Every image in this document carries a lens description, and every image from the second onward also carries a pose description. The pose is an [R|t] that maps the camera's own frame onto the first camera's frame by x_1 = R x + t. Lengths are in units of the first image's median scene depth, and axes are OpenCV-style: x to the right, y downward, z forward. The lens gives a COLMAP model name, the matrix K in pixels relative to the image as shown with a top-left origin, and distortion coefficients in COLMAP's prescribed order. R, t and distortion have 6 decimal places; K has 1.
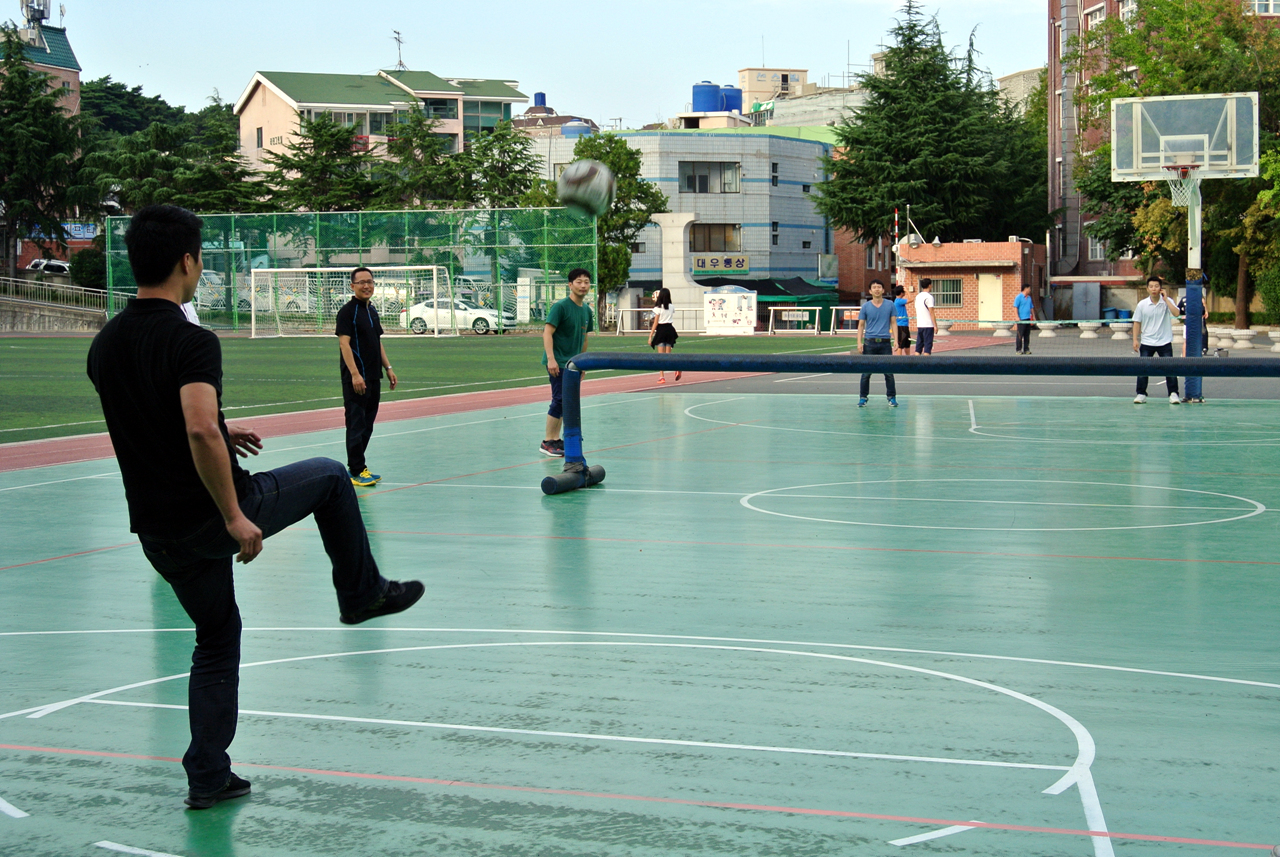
lens RADIAL K [[2083.2, 0, 644.6], [0, 2083.2, 423.8], [0, 0, 1]] dist [-0.042694, 0.000000]
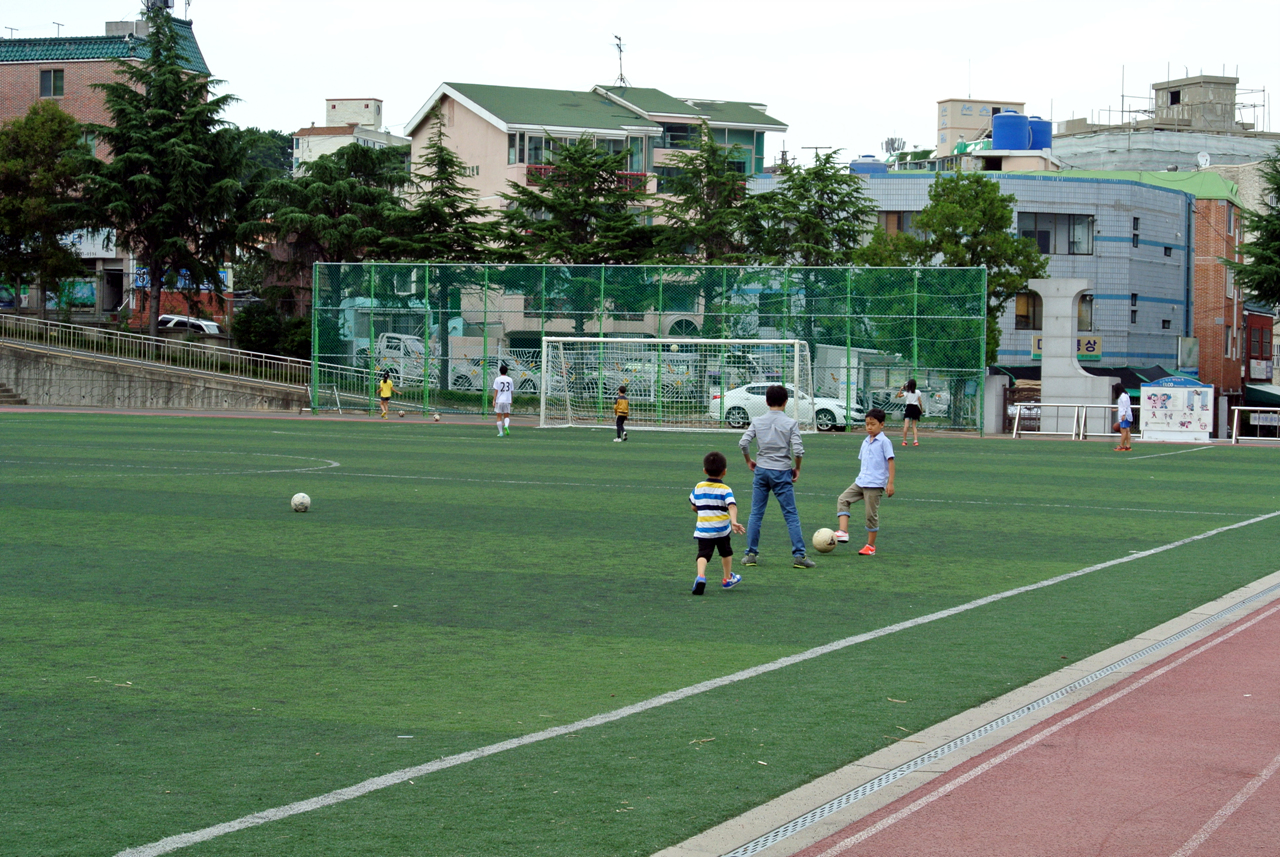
lens RADIAL K [[2564.8, 0, 638.2], [0, 2564.8, 430.8], [0, 0, 1]] dist [-0.024216, 0.000000]
pose [[0.999423, 0.028167, -0.018962, -0.106169], [-0.028908, 0.998780, -0.040042, -0.003006], [0.017811, 0.040567, 0.999018, 0.052666]]
